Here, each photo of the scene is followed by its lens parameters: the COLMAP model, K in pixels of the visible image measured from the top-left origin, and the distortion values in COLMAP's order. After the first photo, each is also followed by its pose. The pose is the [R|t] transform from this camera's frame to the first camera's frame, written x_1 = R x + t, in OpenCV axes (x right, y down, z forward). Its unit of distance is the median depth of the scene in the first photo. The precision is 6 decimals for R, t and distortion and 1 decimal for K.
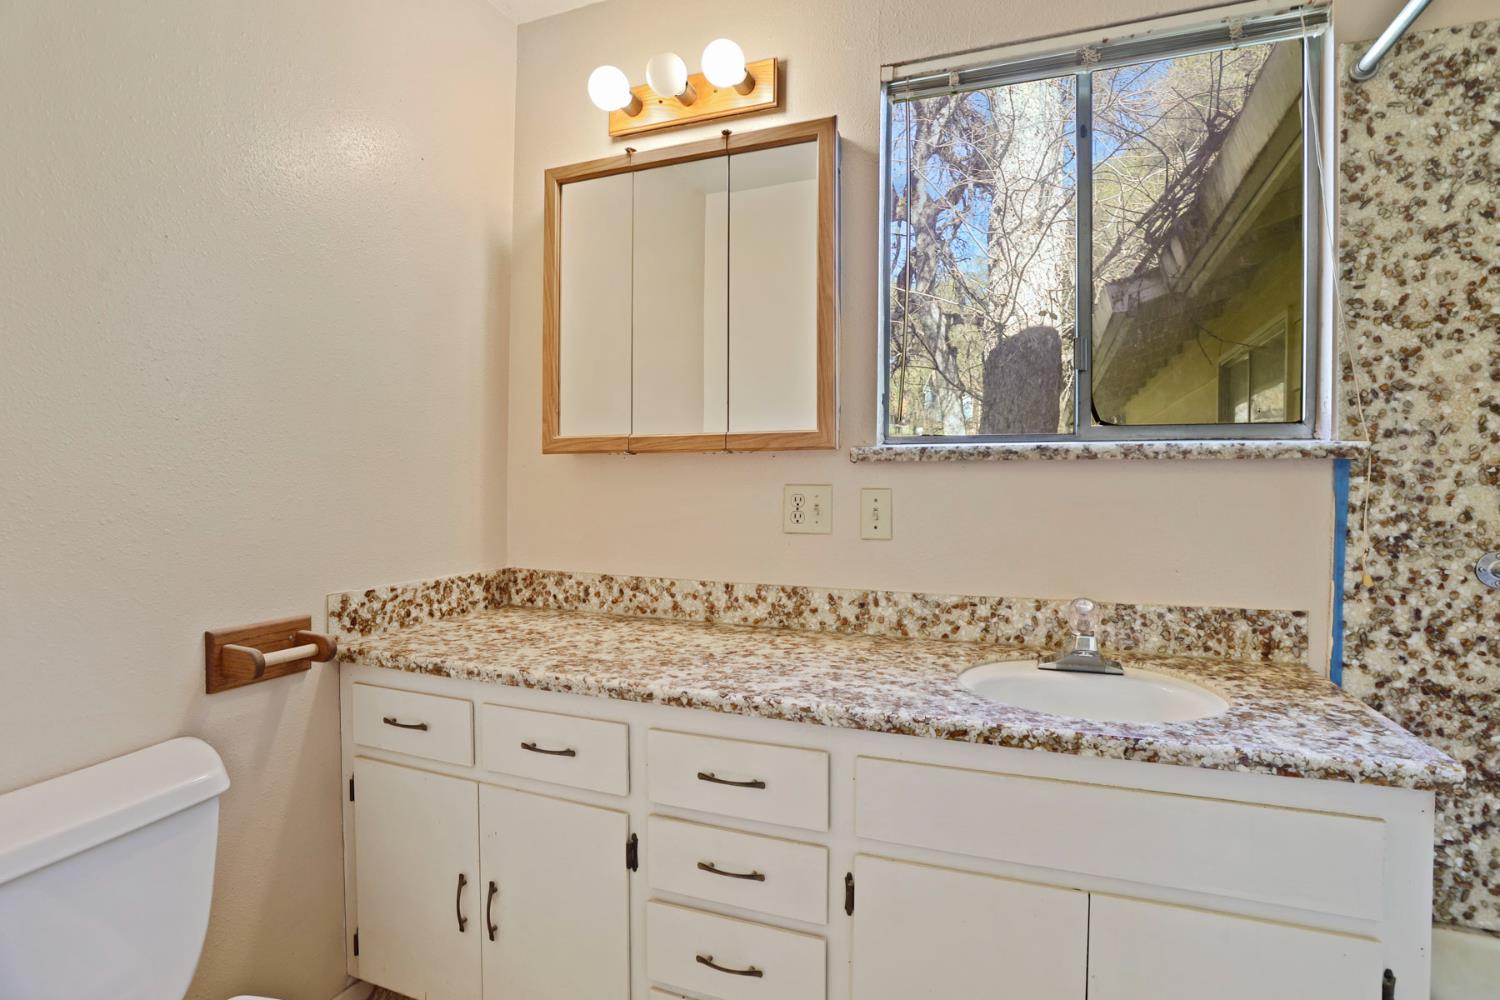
lens RADIAL K [[738.1, 0, 759.2], [0, 738.1, 498.7], [0, 0, 1]] dist [-0.050285, 0.016313]
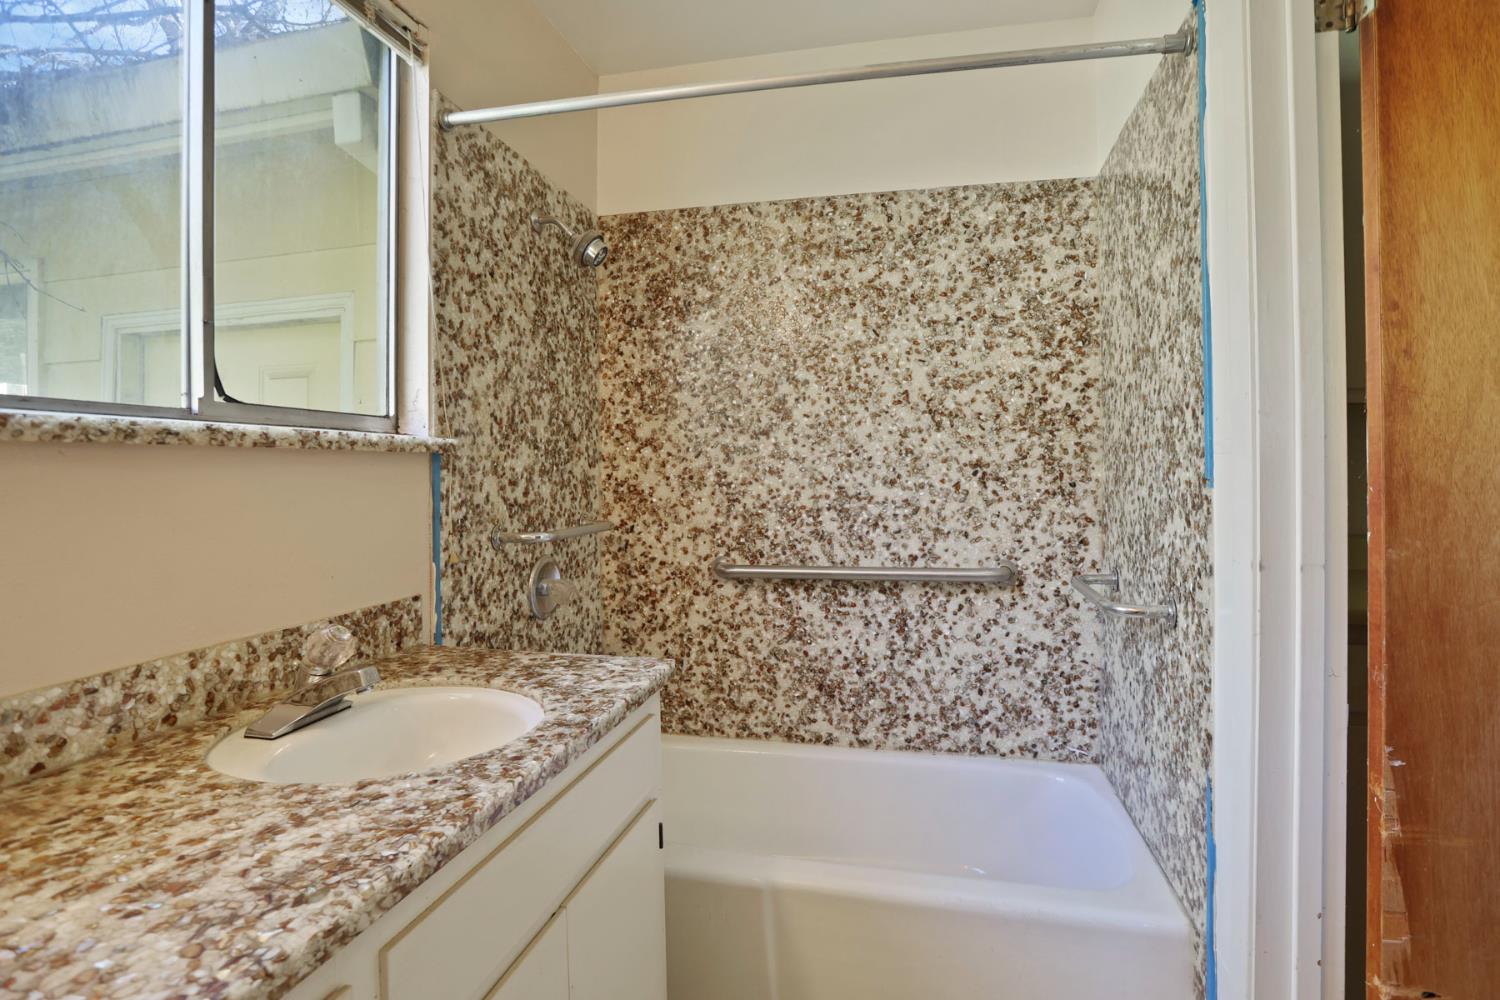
lens RADIAL K [[738.1, 0, 766.1], [0, 738.1, 471.3], [0, 0, 1]] dist [-0.050285, 0.016313]
pose [[-0.131471, -0.005340, 0.991306, -0.402663], [0.026322, 0.999614, 0.008875, -0.024633], [-0.990970, 0.027260, -0.131280, 0.649417]]
